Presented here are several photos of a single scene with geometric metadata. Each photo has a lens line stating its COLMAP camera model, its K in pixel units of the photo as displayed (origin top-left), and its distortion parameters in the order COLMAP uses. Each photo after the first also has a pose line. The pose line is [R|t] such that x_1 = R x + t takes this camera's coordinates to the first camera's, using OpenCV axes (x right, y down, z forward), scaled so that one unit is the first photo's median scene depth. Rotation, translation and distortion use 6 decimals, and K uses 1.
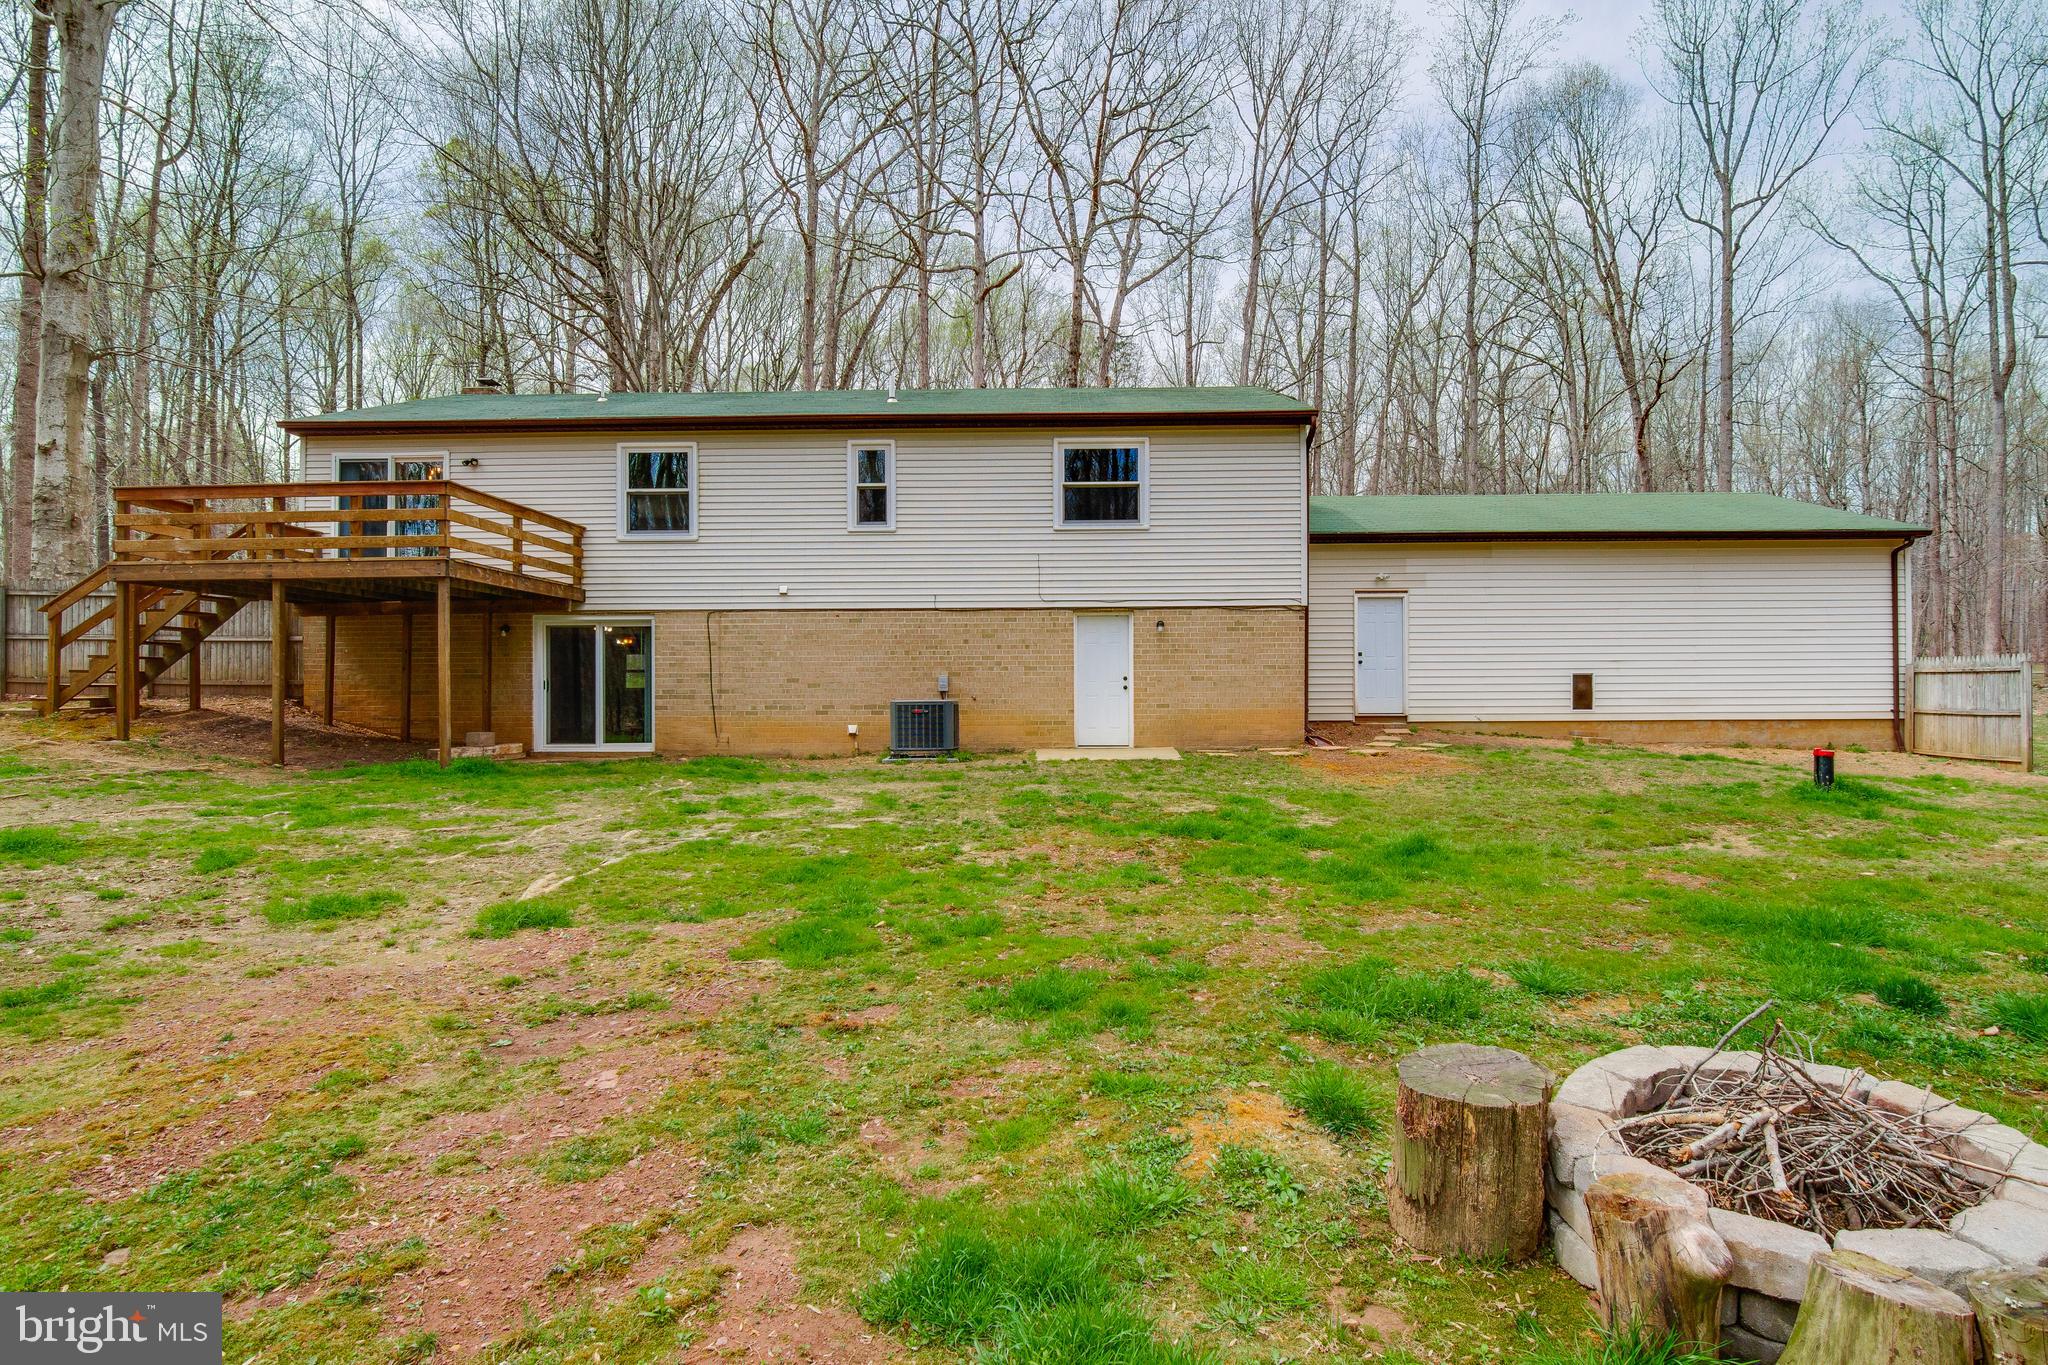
lens RADIAL K [[1106.9, 0, 1024.0], [0, 1106.9, 682.5], [0, 0, 1]] dist [0.006664, 0.000498]
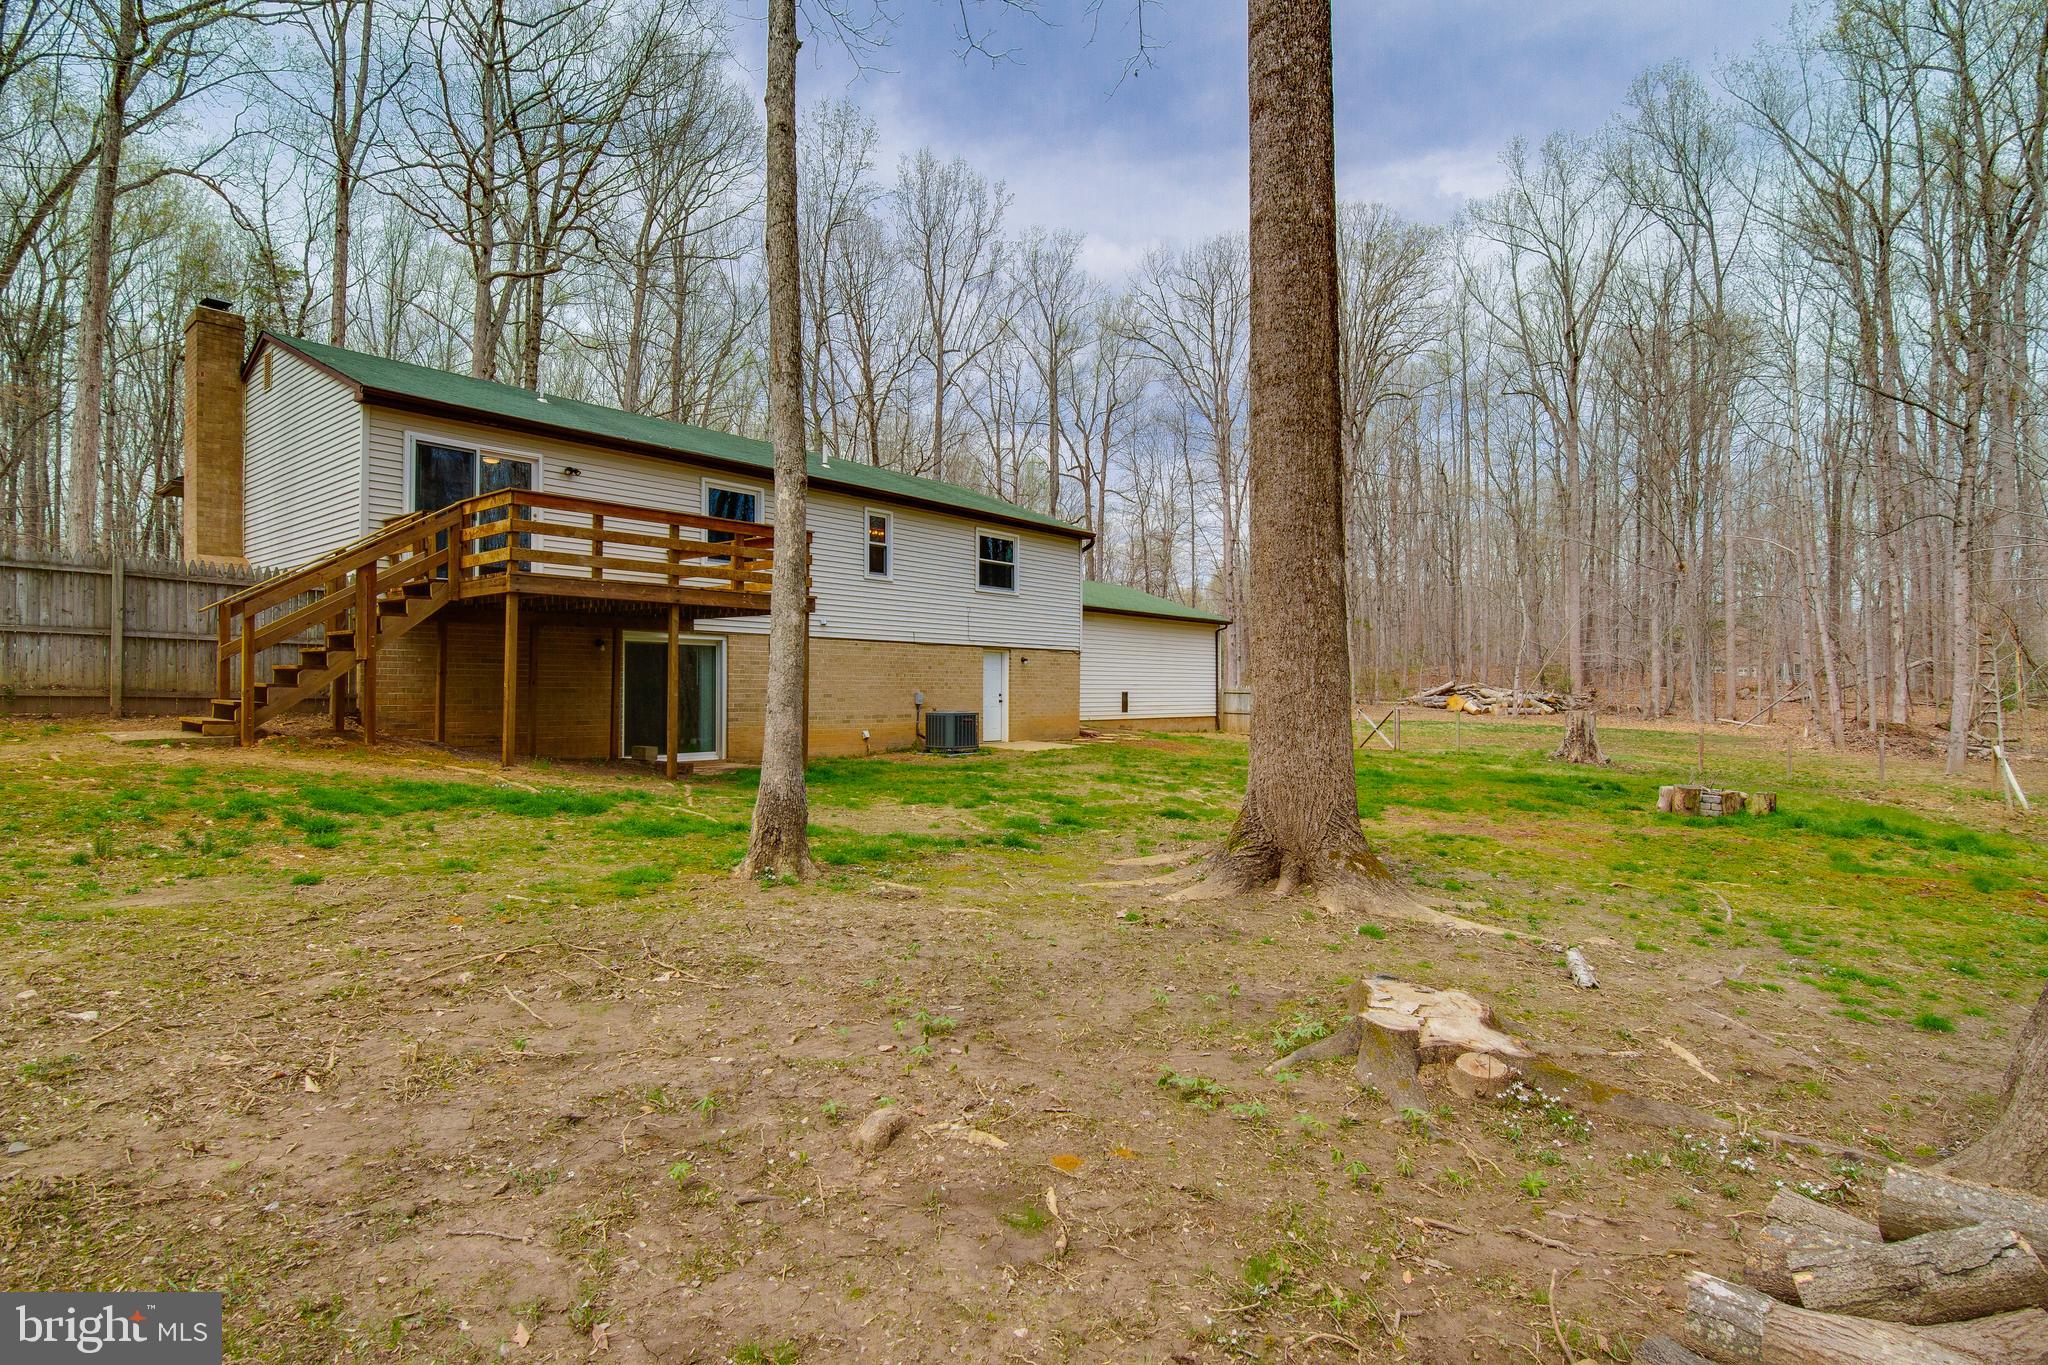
lens RADIAL K [[1035.2, 0, 1024.0], [0, 1035.2, 682.5], [0, 0, 1]] dist [0.000059, 0.000093]
pose [[0.638908, 0.013194, 0.769170, -0.956828], [-0.017109, 0.999849, -0.002940, -0.016984], [-0.769092, -0.011282, 0.639038, 0.094611]]
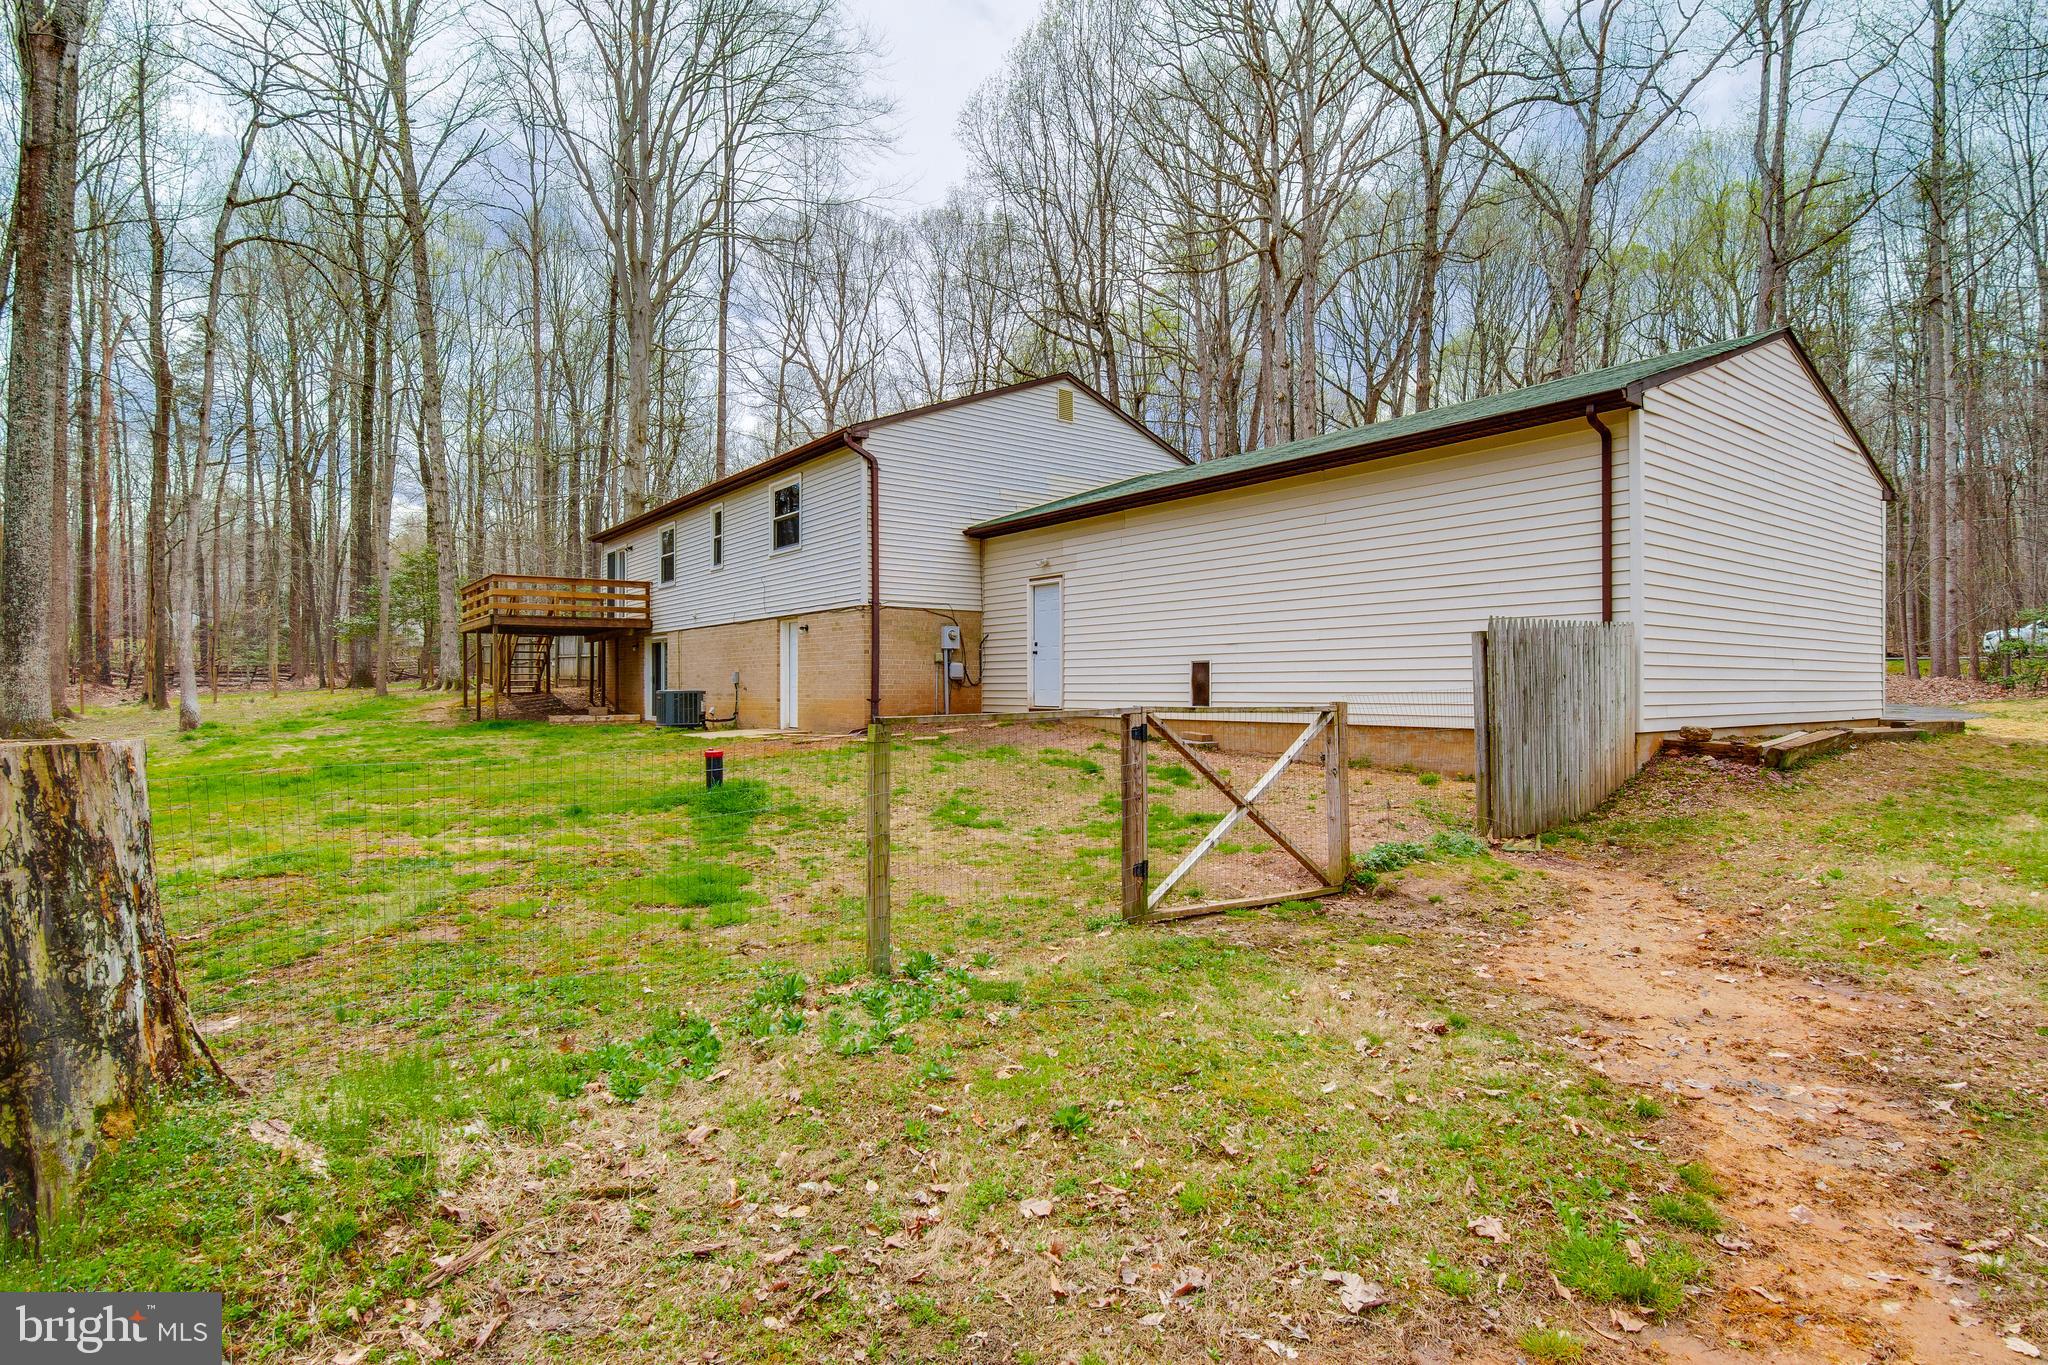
lens RADIAL K [[1035.2, 0, 1024.0], [0, 1035.2, 682.5], [0, 0, 1]] dist [0.000059, 0.000093]
pose [[0.609855, -0.000447, -0.792513, 1.145286], [0.012018, 0.999890, 0.008684, -0.000574], [0.792422, -0.014821, 0.609793, 0.501382]]
